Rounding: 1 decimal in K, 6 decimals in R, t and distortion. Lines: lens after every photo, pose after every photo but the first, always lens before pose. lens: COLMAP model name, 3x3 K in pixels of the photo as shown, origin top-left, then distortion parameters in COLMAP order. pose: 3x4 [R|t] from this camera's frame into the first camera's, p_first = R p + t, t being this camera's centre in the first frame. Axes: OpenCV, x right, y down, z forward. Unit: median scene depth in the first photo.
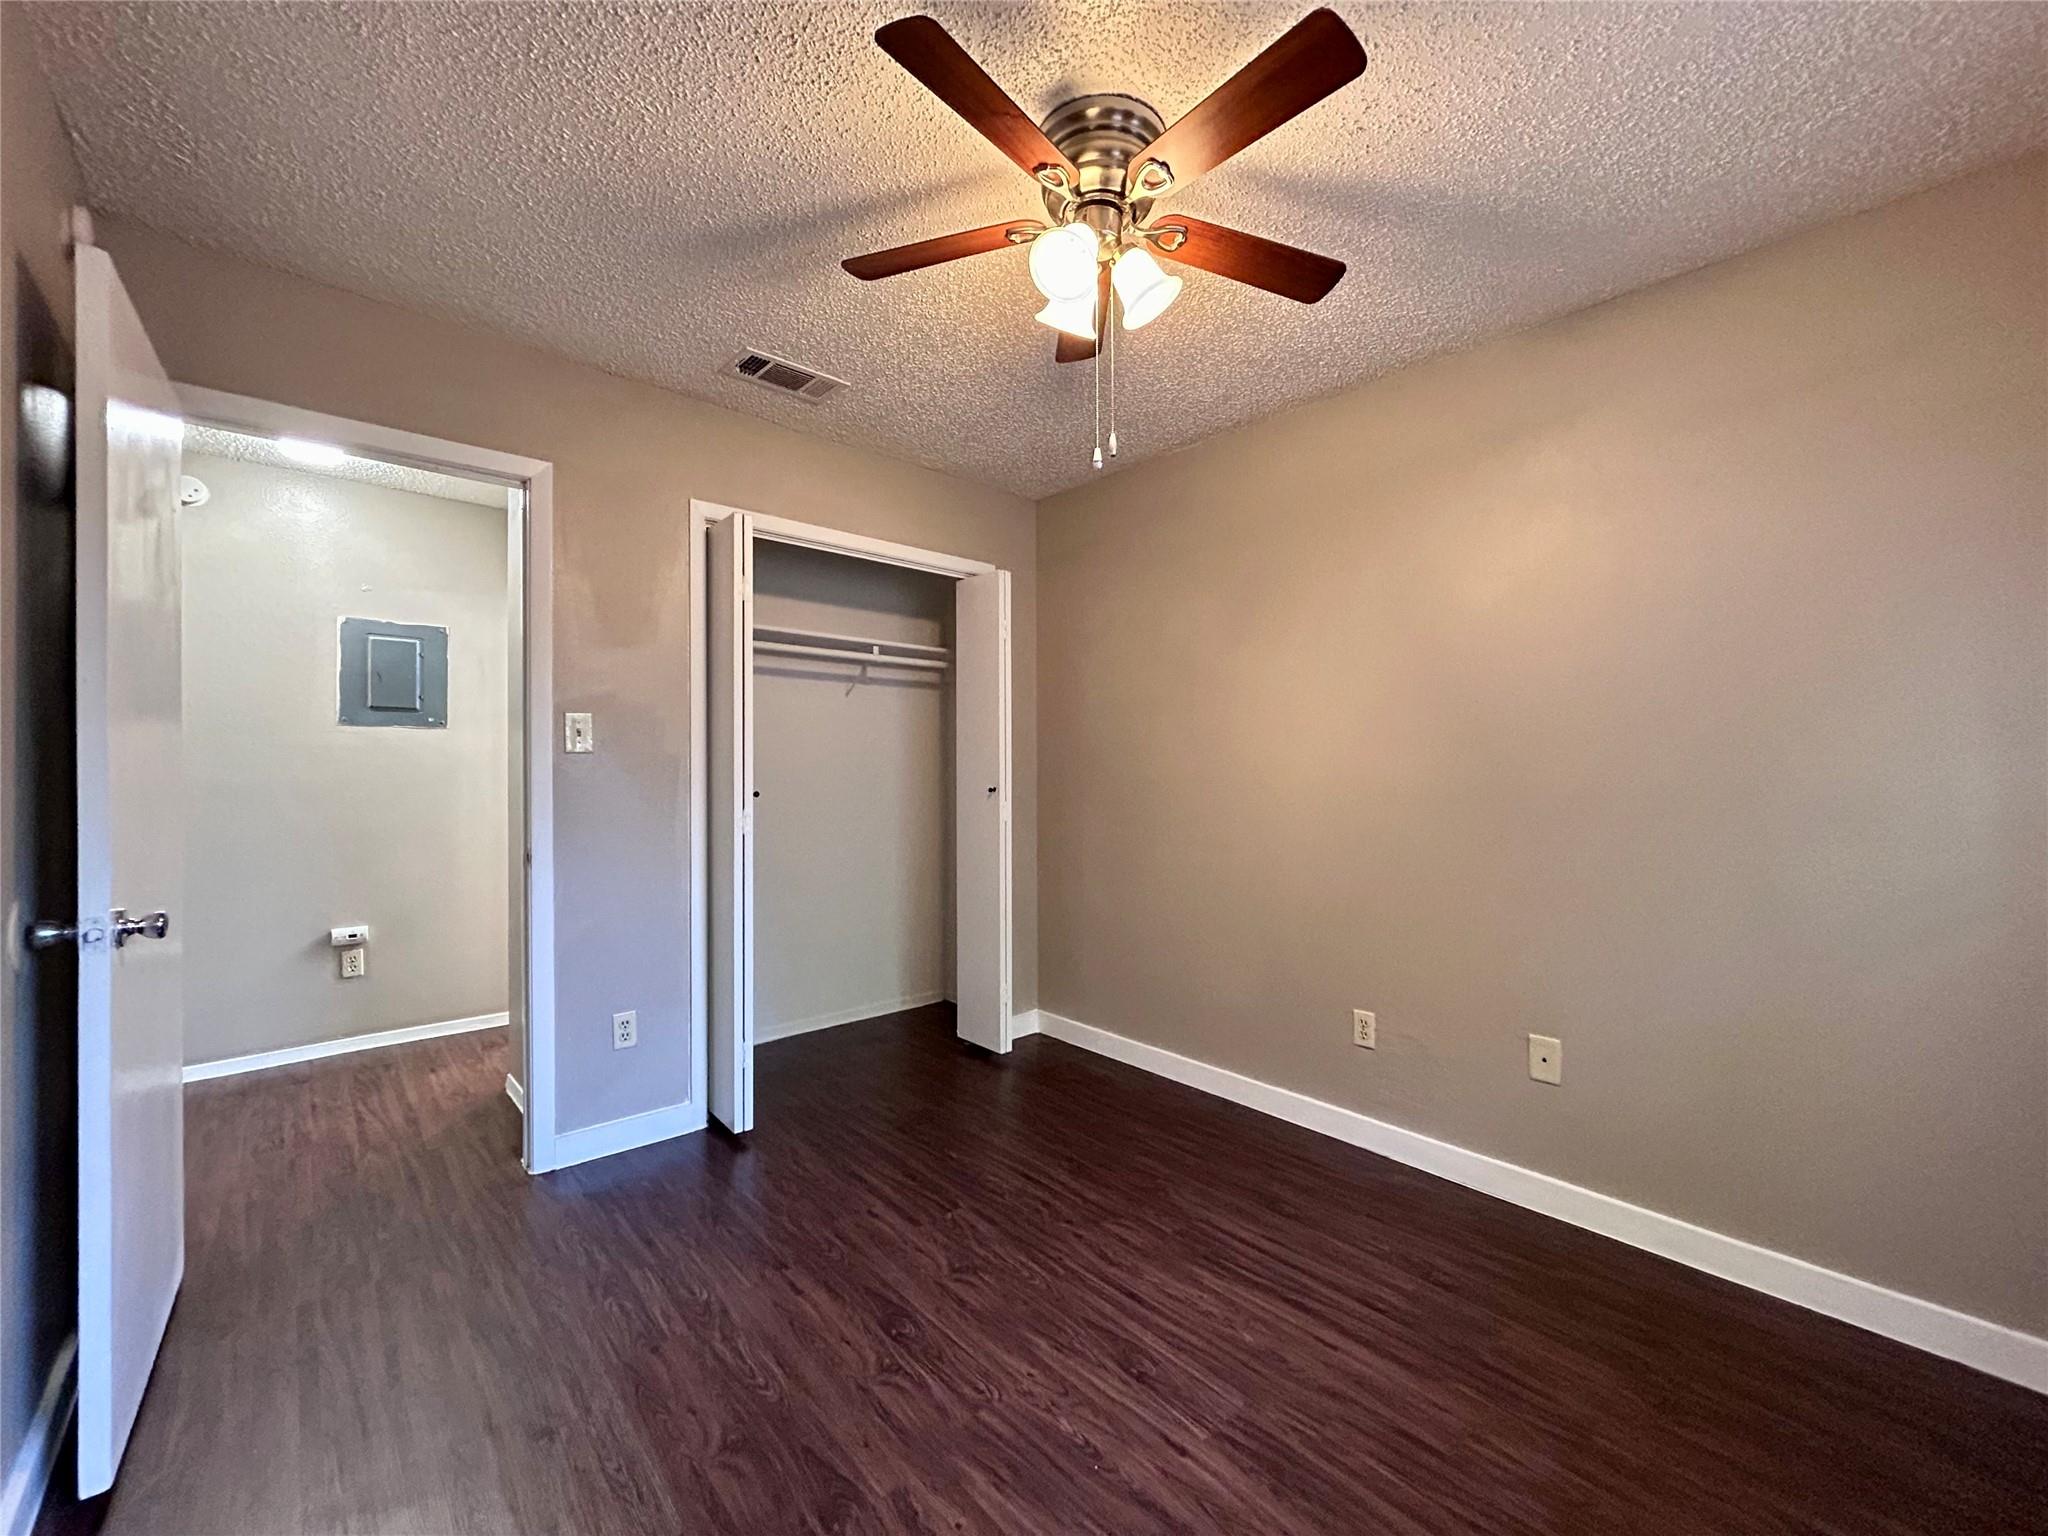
lens RADIAL K [[814.1, 0, 1033.2], [0, 814.1, 767.8], [0, 0, 1]] dist [0.000602, 0.000108]
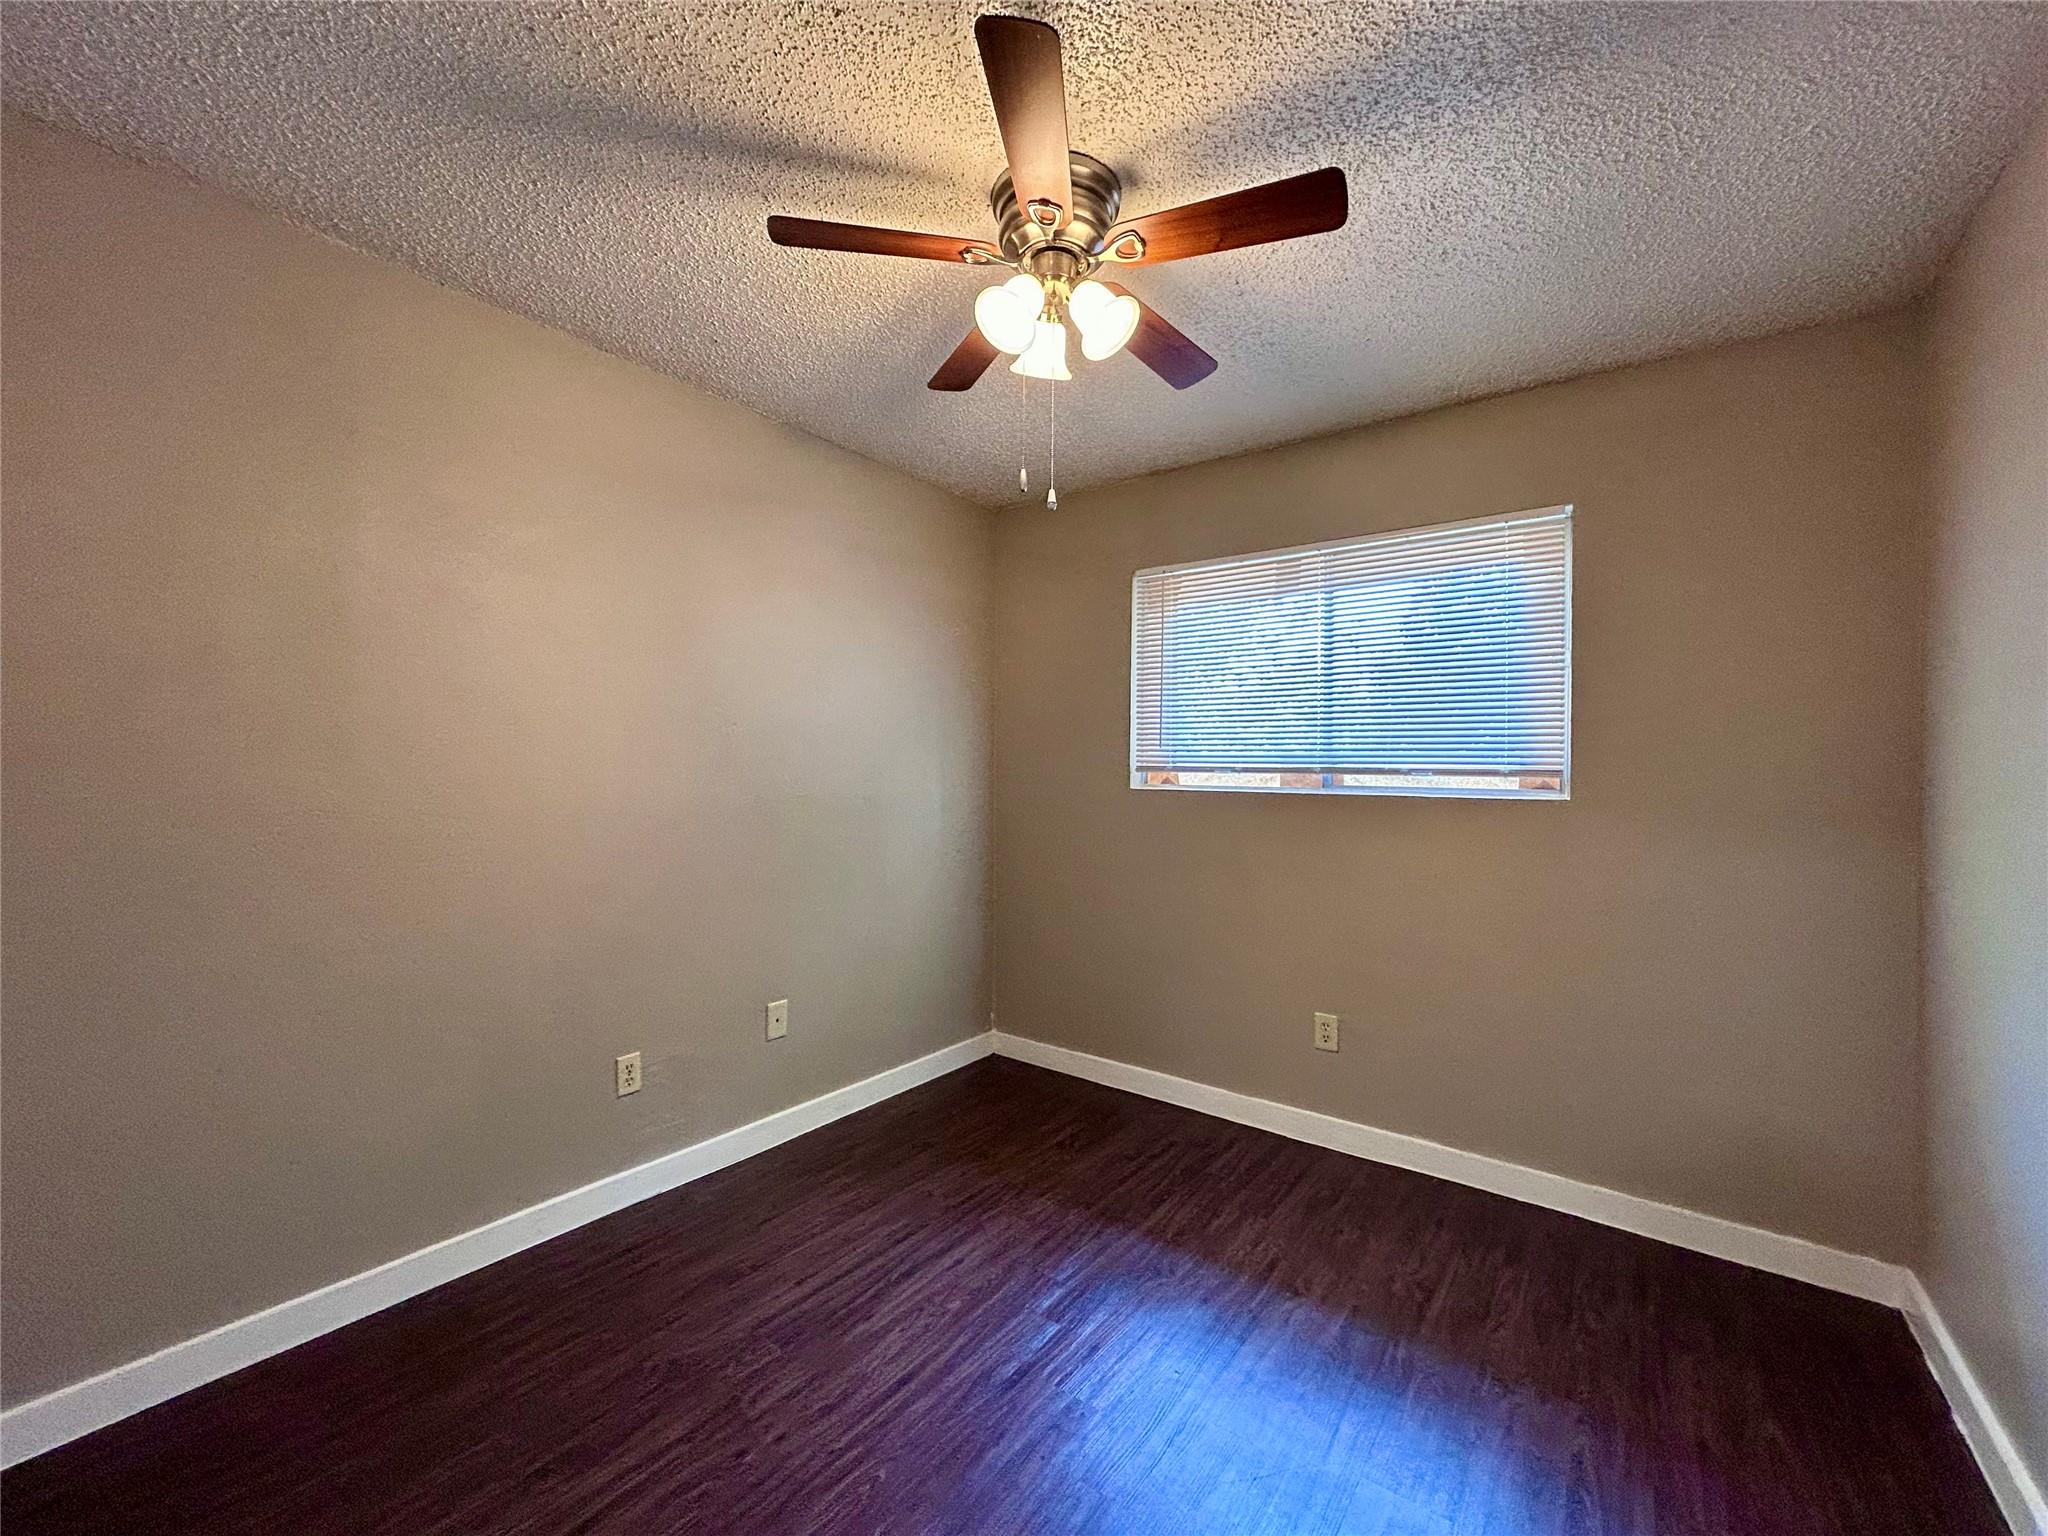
lens RADIAL K [[814.1, 0, 1033.2], [0, 814.1, 767.8], [0, 0, 1]] dist [0.000602, 0.000108]
pose [[-0.182032, -0.007451, 0.983264, -0.769961], [-0.019093, 0.999810, 0.004042, -0.042919], [-0.983107, -0.018038, -0.182140, 1.003253]]
